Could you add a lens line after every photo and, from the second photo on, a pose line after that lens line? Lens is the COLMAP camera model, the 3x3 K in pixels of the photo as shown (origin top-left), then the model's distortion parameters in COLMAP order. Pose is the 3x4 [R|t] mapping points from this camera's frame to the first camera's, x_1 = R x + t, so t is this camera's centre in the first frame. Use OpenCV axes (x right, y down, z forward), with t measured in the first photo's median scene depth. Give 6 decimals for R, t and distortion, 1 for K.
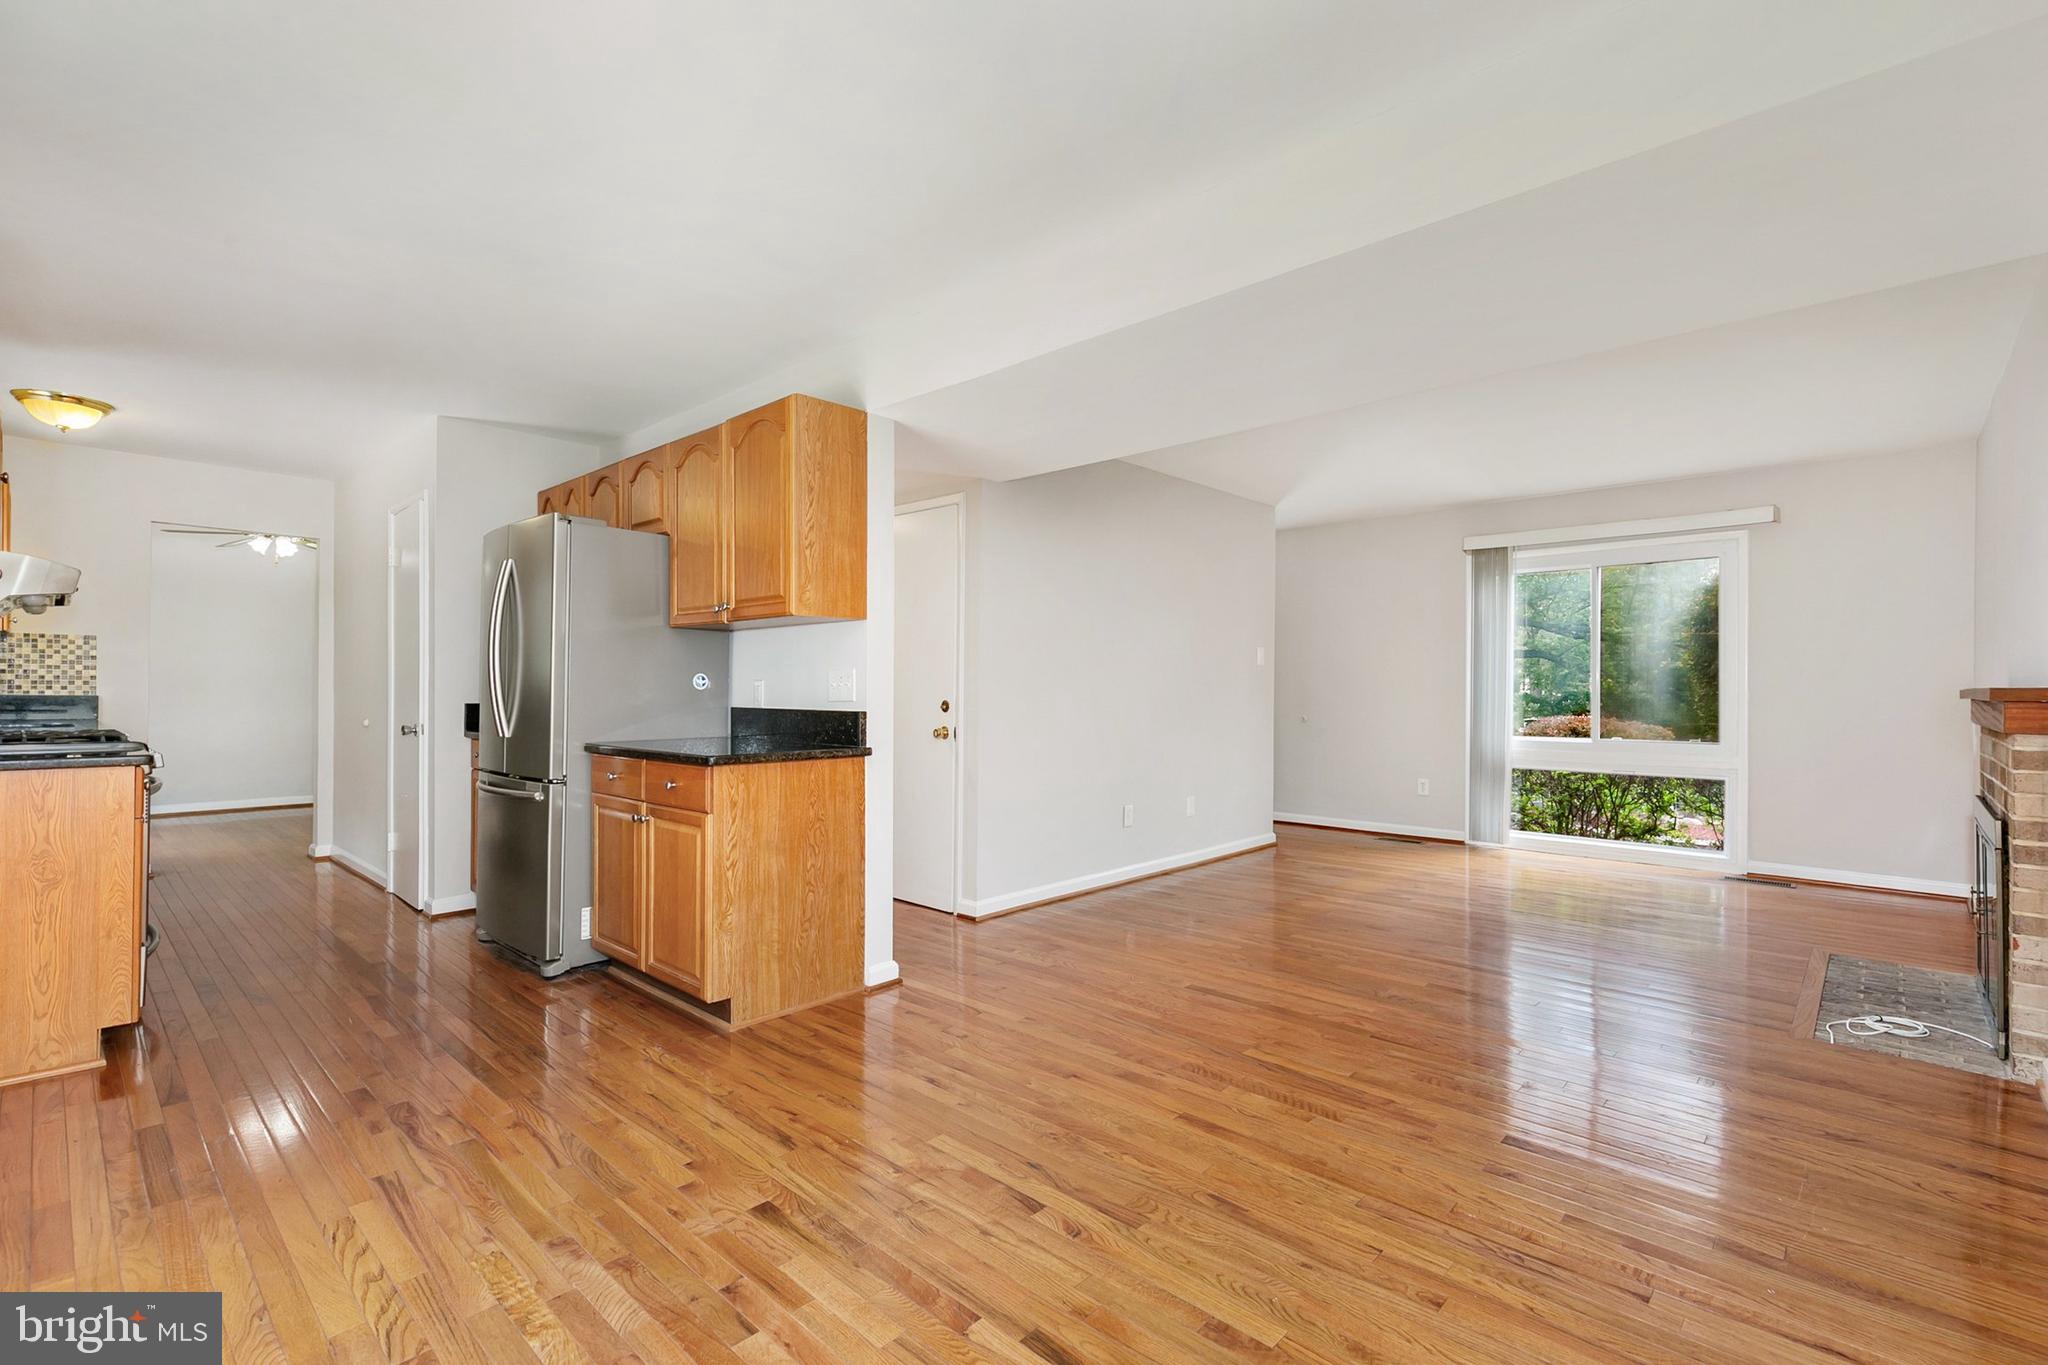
lens RADIAL K [[924.2, 0, 1014.1], [0, 924.2, 690.6], [0, 0, 1]] dist [0.010336, -0.001748]
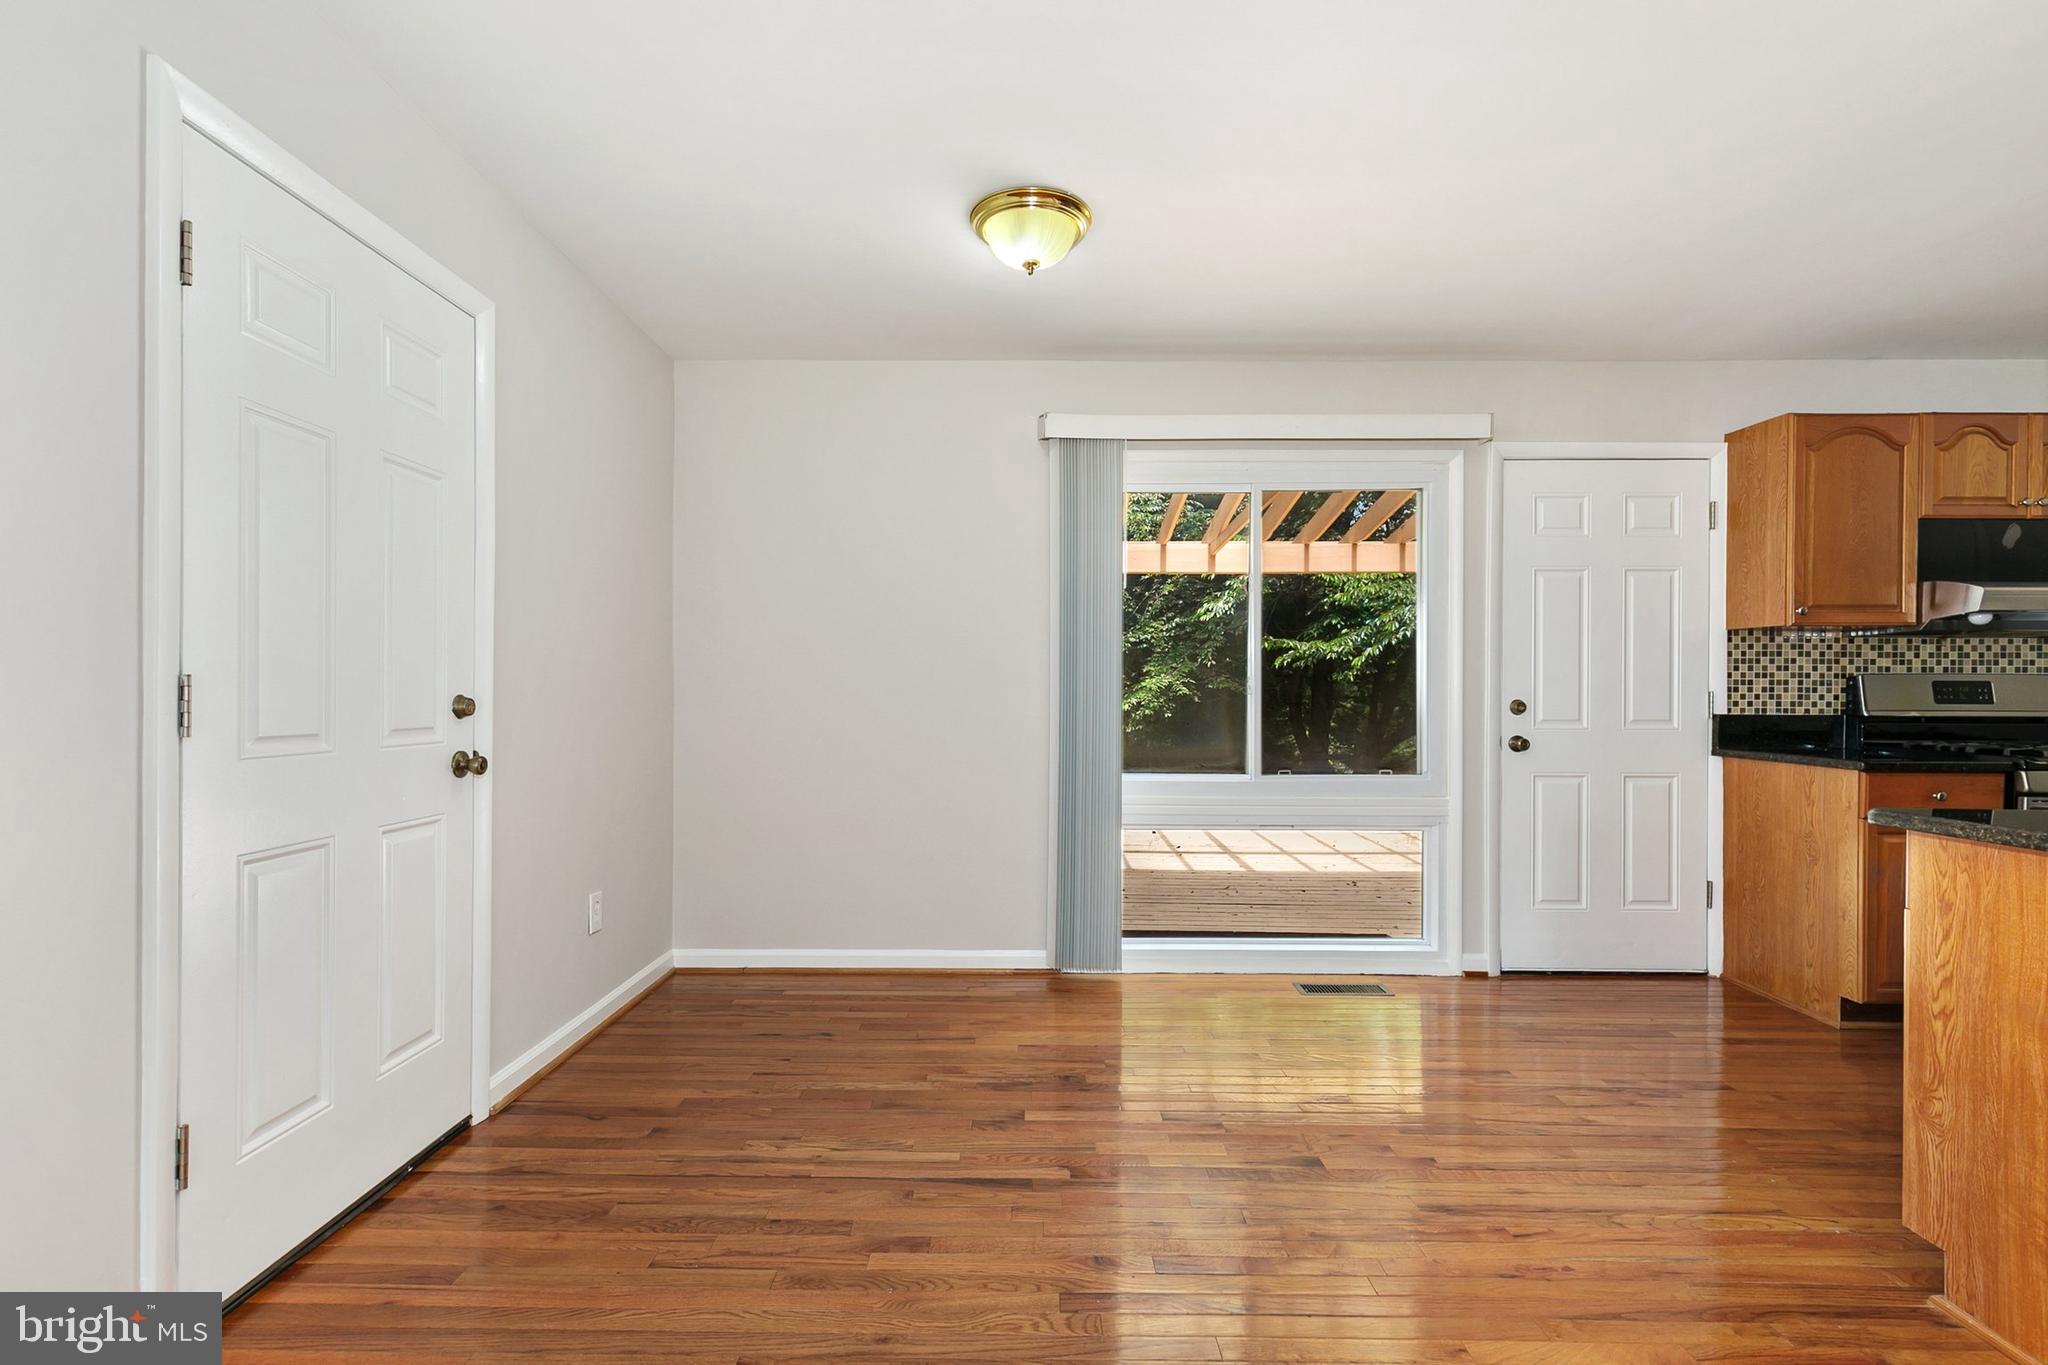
lens RADIAL K [[924.2, 0, 1020.2], [0, 924.2, 695.5], [0, 0, 1]] dist [0.010336, -0.001748]
pose [[-0.725243, -0.006226, -0.688465, 0.380122], [-0.012067, 0.999920, 0.003669, 0.000191], [0.688387, 0.010969, -0.725260, 0.788299]]
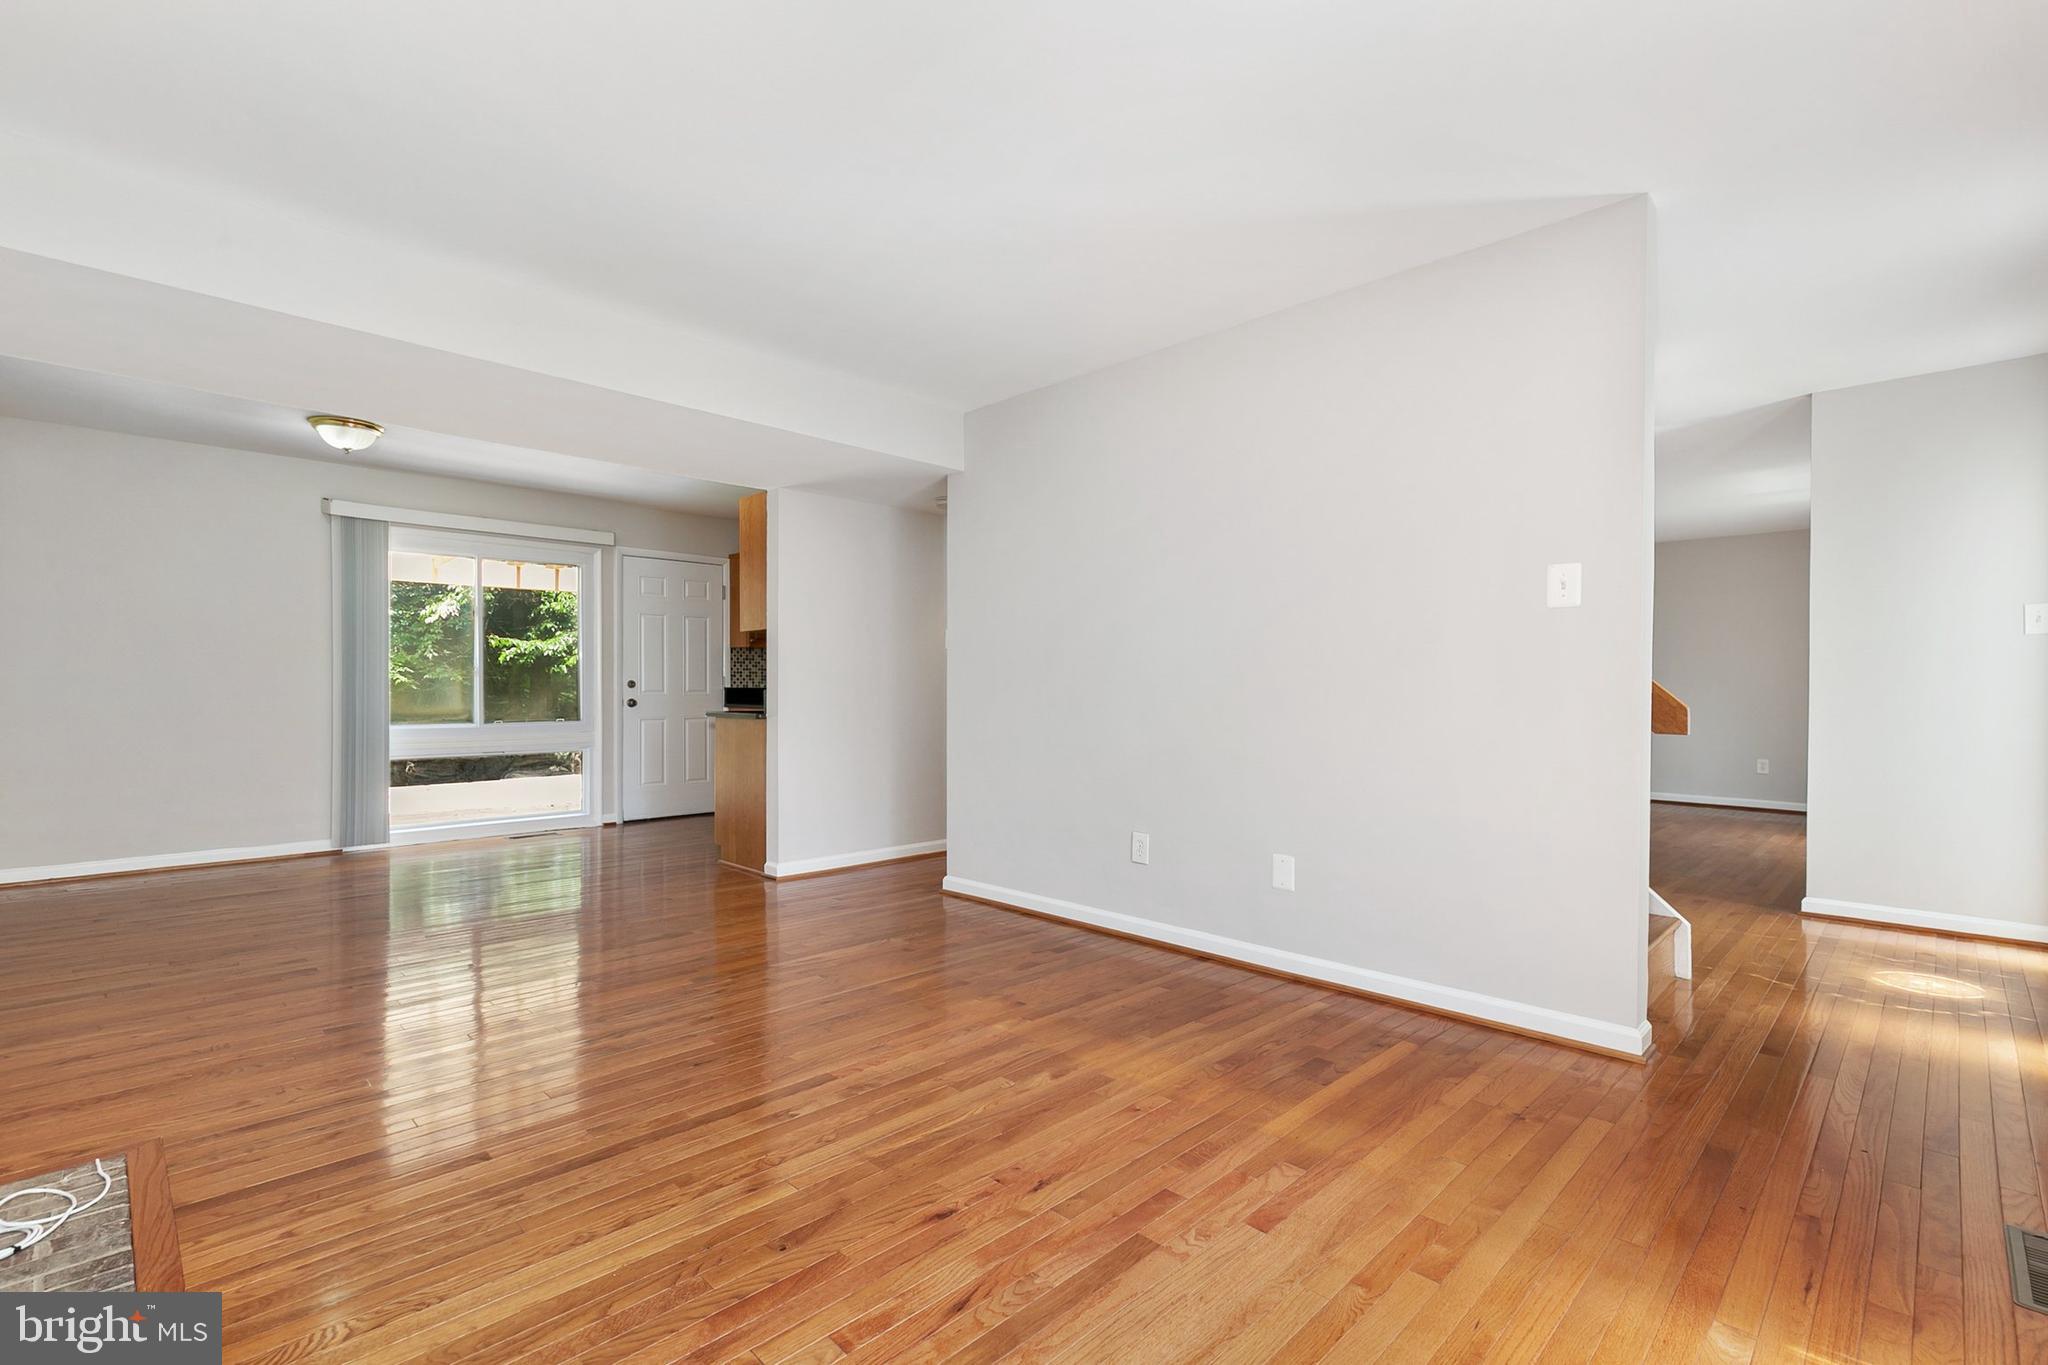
lens RADIAL K [[924.2, 0, 1010.5], [0, 924.2, 695.0], [0, 0, 1]] dist [0.010336, -0.001748]
pose [[-0.040832, 0.000743, -0.999166, 1.149970], [-0.005334, 0.999985, 0.000961, 0.024224], [0.999152, 0.005368, -0.040828, 1.270177]]
